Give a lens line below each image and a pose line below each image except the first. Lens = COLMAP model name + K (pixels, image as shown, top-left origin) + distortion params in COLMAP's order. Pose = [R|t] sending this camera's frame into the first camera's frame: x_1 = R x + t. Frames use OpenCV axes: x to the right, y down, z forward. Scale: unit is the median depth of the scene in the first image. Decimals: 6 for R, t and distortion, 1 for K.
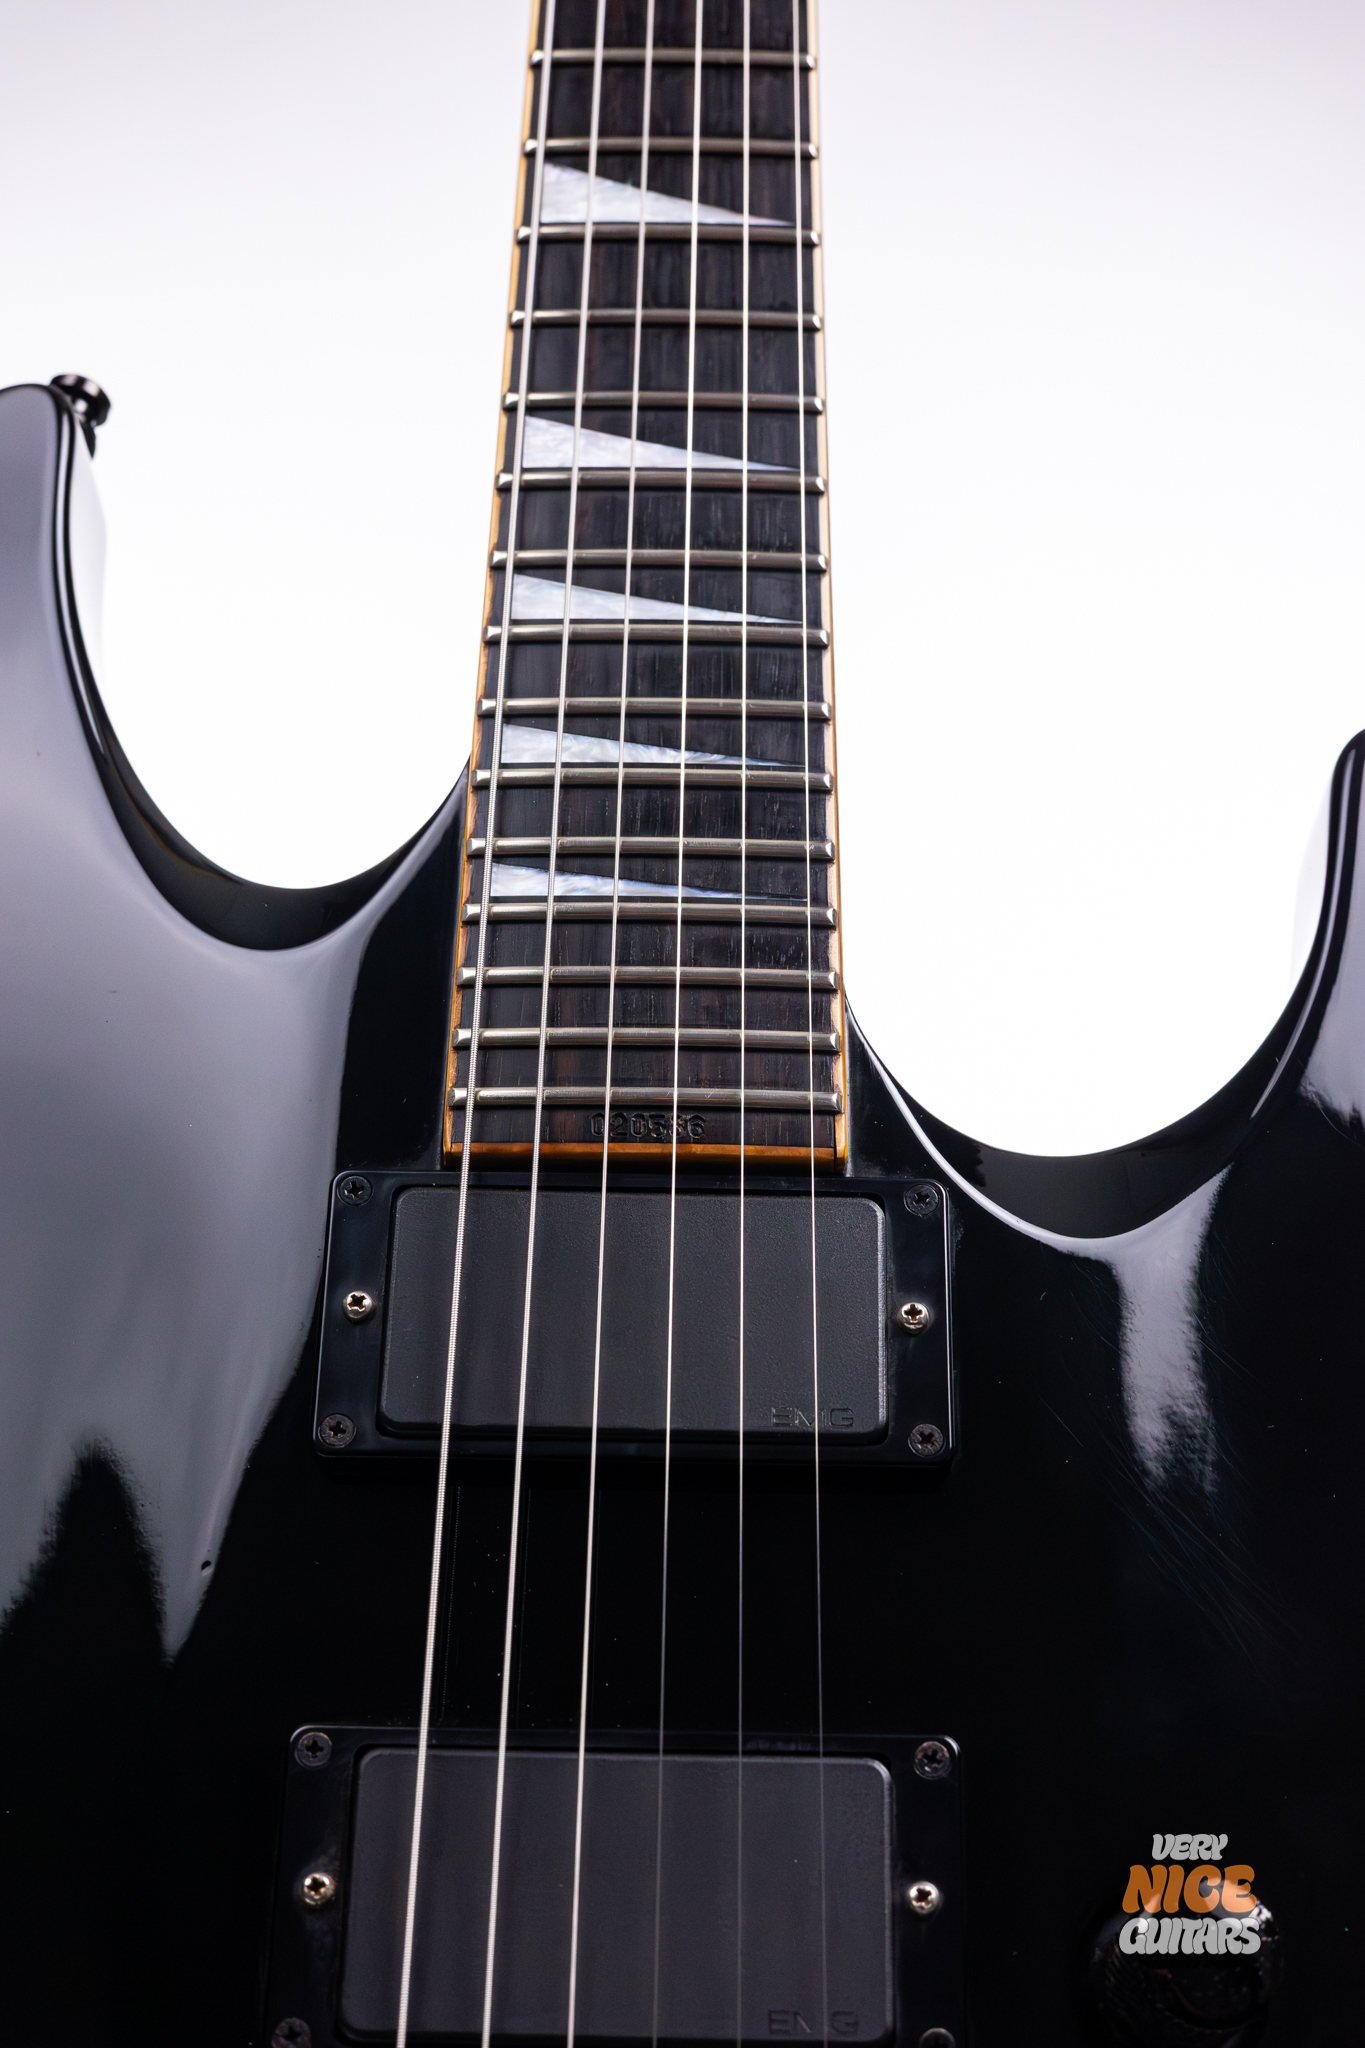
lens RADIAL K [[3532.7, 0, 692.7], [0, 3532.7, 1021.2], [0, 0, 1]] dist [0.066109, 0.000000]
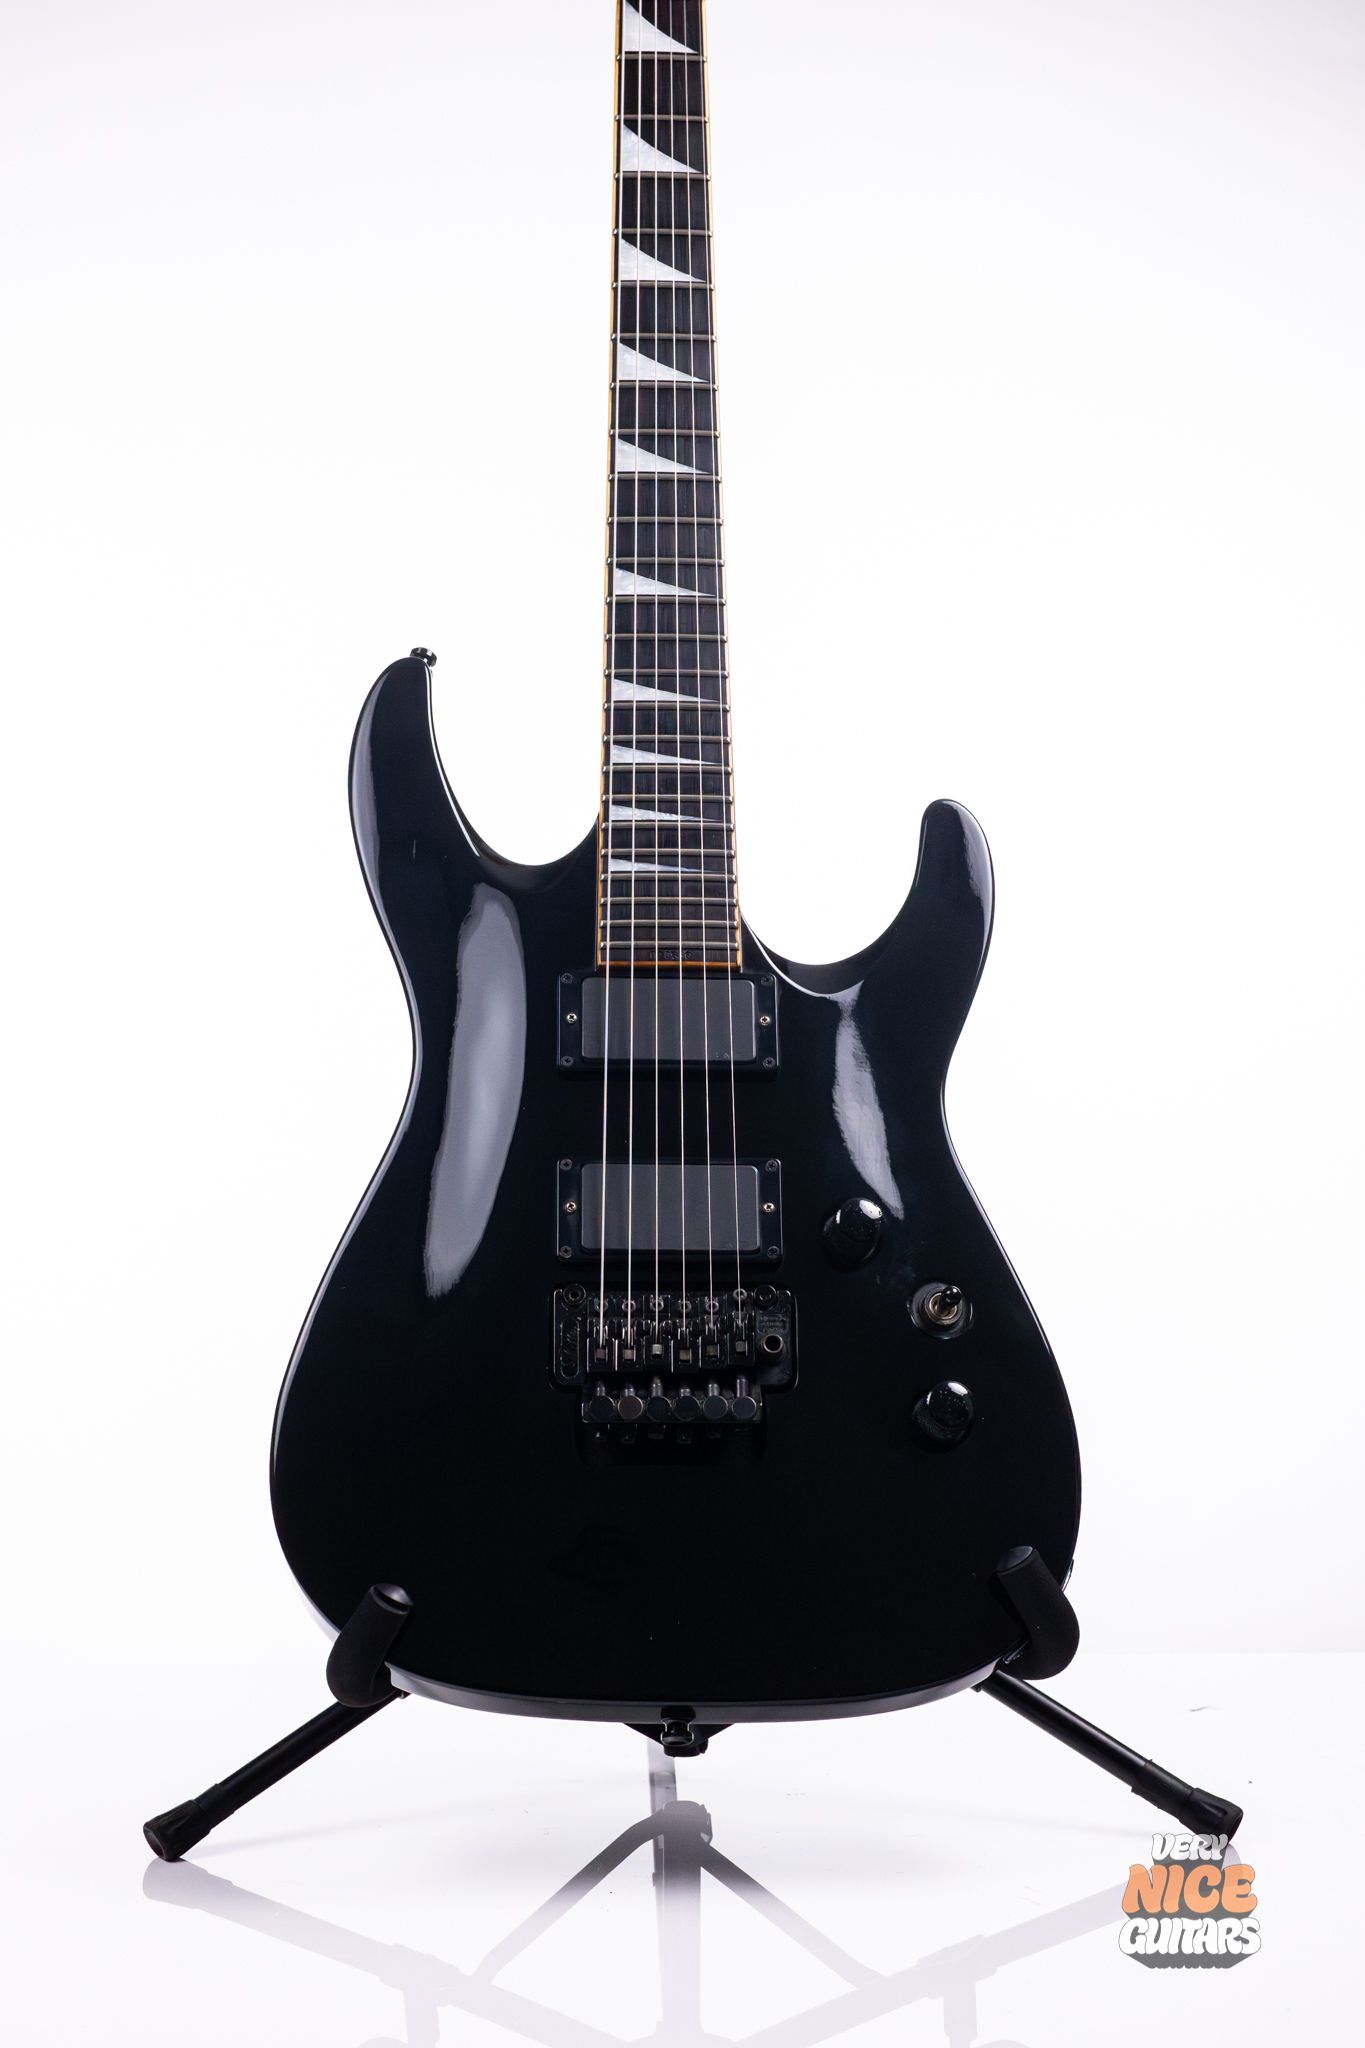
lens RADIAL K [[3532.7, 0, 759.2], [0, 3532.7, 1095.6], [0, 0, 1]] dist [0.066109, 0.000000]
pose [[0.998099, -0.010175, 0.060780, -0.111669], [0.004769, 0.996071, 0.088434, -0.104890], [-0.061441, -0.087976, 0.994226, -1.771014]]
